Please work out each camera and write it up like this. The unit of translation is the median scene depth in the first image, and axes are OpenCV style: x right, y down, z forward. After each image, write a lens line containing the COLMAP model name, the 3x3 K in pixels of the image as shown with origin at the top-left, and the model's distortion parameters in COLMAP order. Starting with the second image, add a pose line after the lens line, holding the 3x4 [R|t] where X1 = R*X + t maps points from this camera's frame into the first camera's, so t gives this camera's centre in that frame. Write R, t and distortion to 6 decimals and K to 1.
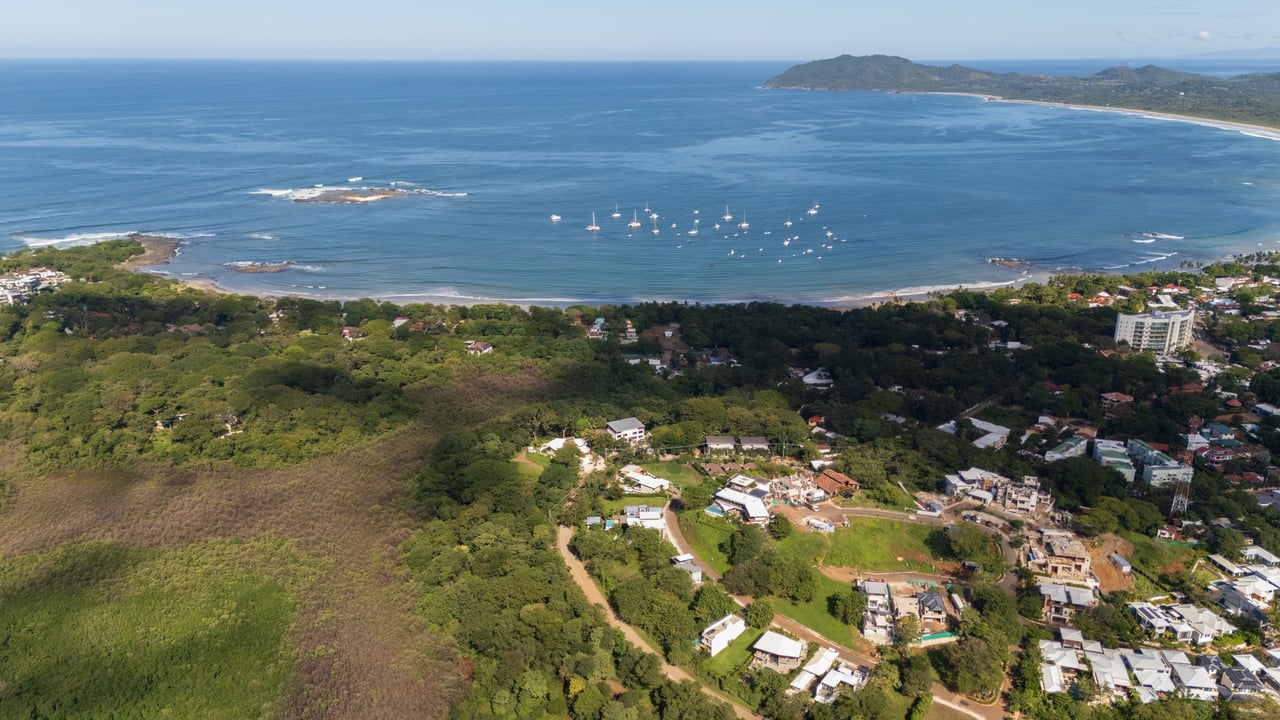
lens RADIAL K [[939.4, 0, 644.7], [0, 939.4, 361.5], [0, 0, 1]] dist [0.068478, -0.068186]
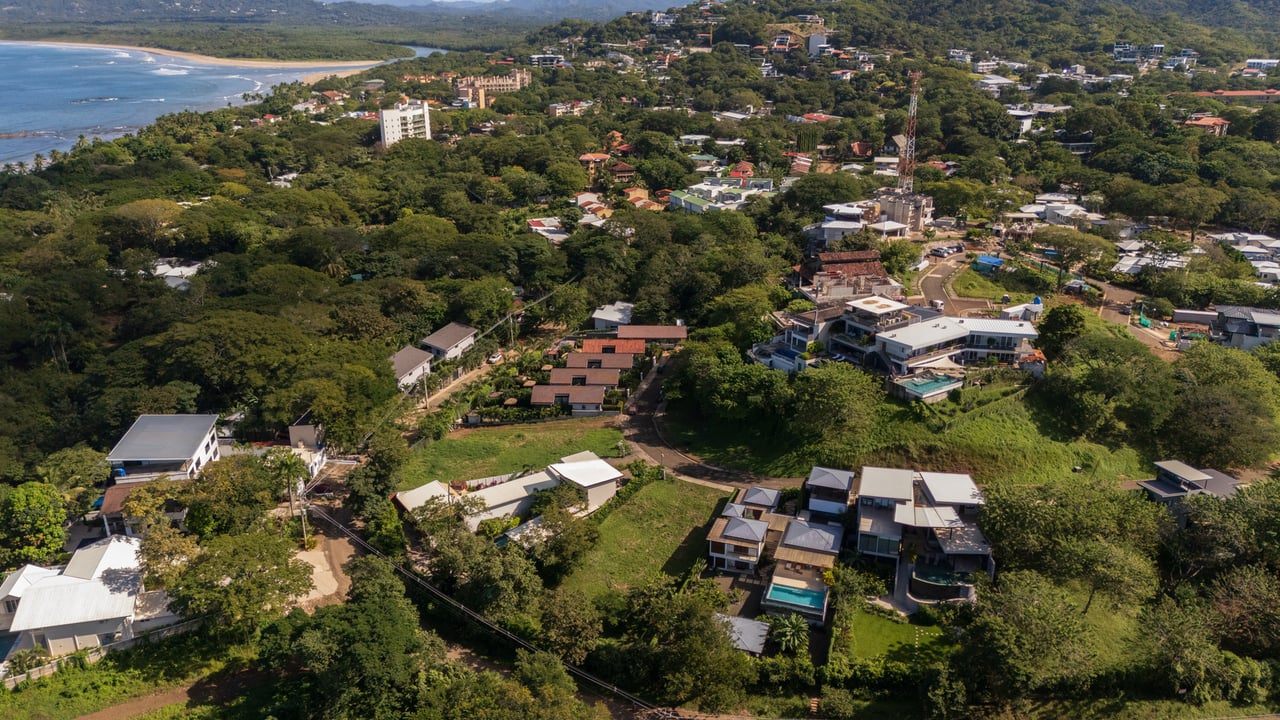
lens RADIAL K [[939.4, 0, 644.7], [0, 939.4, 361.5], [0, 0, 1]] dist [0.068478, -0.068186]
pose [[0.304755, -0.333411, 0.892167, -0.087116], [0.296887, 0.923309, 0.243636, 0.006593], [-0.904976, 0.190624, 0.380369, 0.280610]]
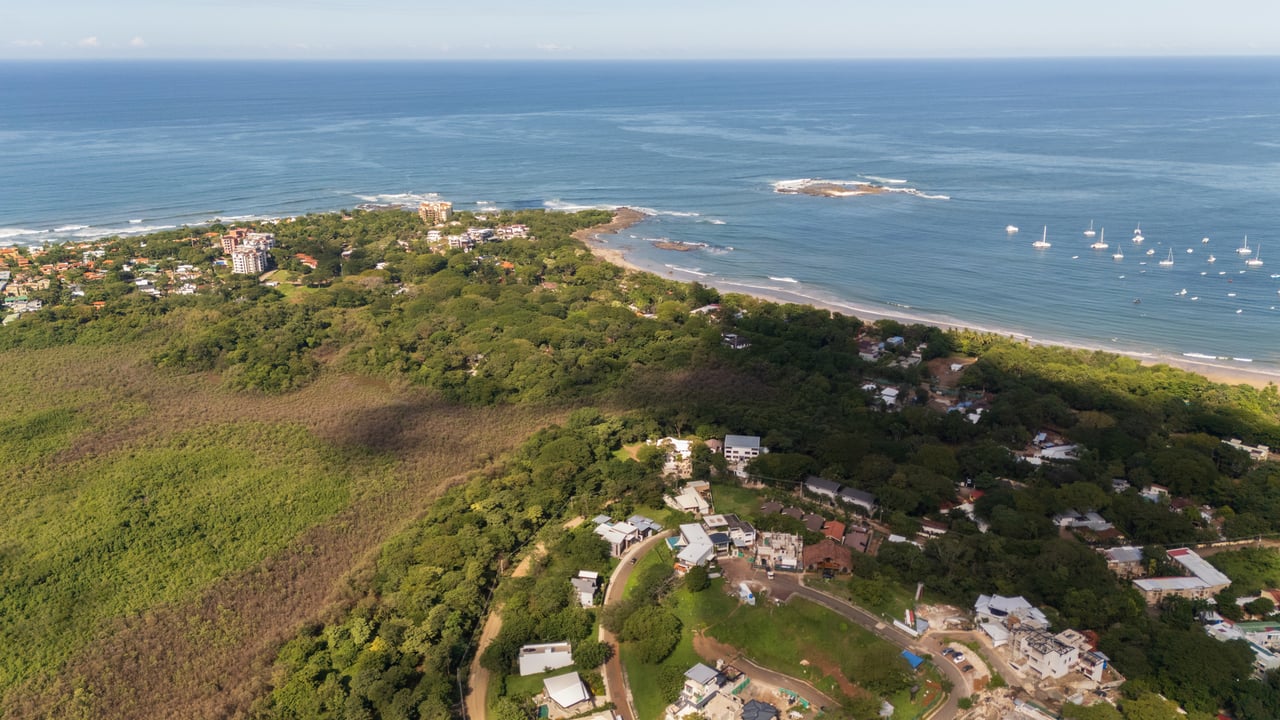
lens RADIAL K [[940.7, 0, 644.9], [0, 940.7, 358.3], [0, 0, 1]] dist [0.112119, -0.208197]
pose [[0.793053, 0.182766, -0.581089, 0.161376], [-0.183482, 0.981297, 0.058230, -0.019196], [0.580863, 0.060440, 0.811754, 0.066068]]
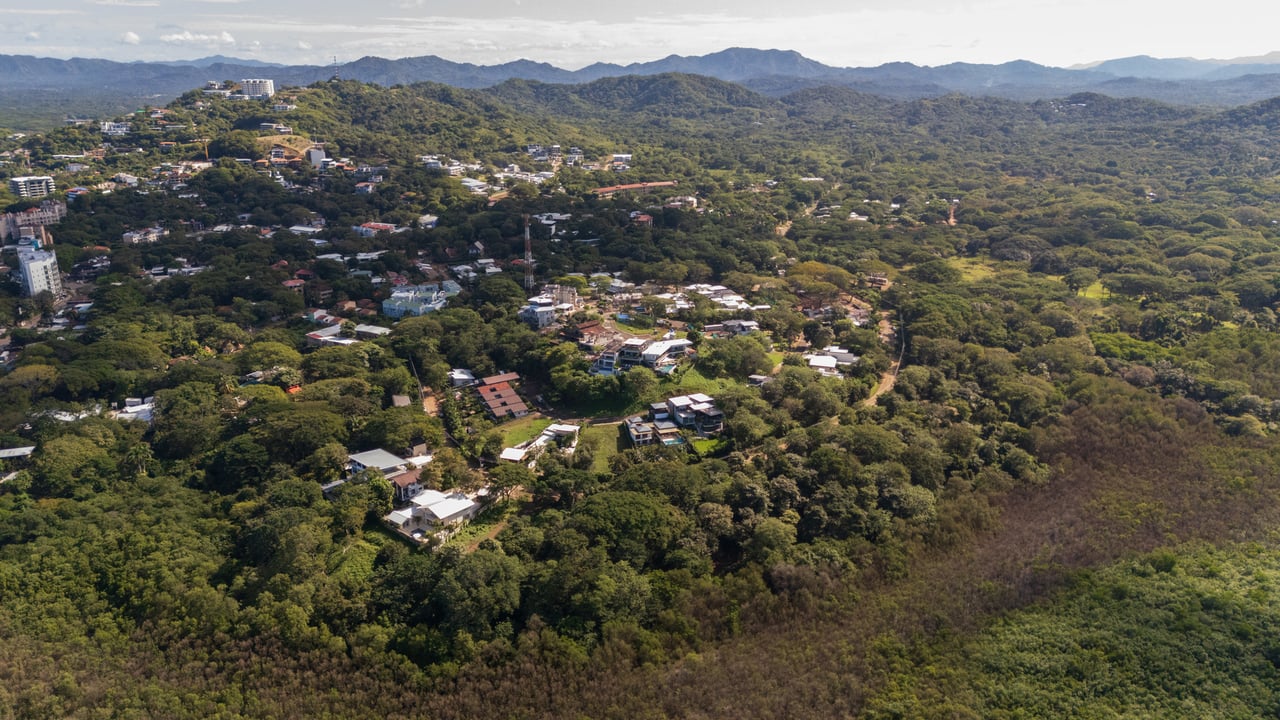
lens RADIAL K [[939.4, 0, 644.7], [0, 939.4, 361.5], [0, 0, 1]] dist [0.068478, -0.068186]
pose [[-0.316074, -0.276641, 0.907506, -0.230834], [0.298994, 0.878755, 0.372012, -0.062109], [-0.900389, 0.388922, -0.195037, 0.353248]]
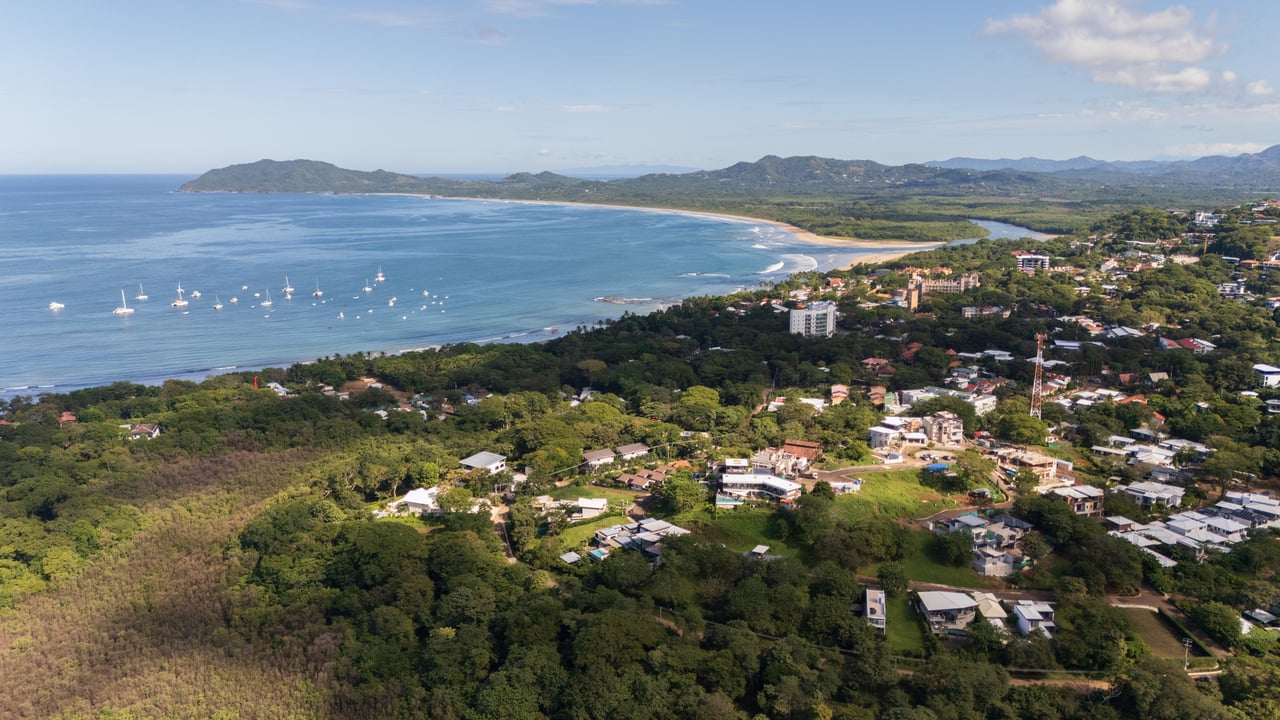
lens RADIAL K [[939.4, 0, 644.7], [0, 939.4, 361.5], [0, 0, 1]] dist [0.068478, -0.068186]
pose [[0.823580, -0.116766, 0.555051, -0.125833], [0.179890, 0.981832, -0.060372, 0.022068], [-0.537917, 0.149569, 0.829623, 0.098517]]
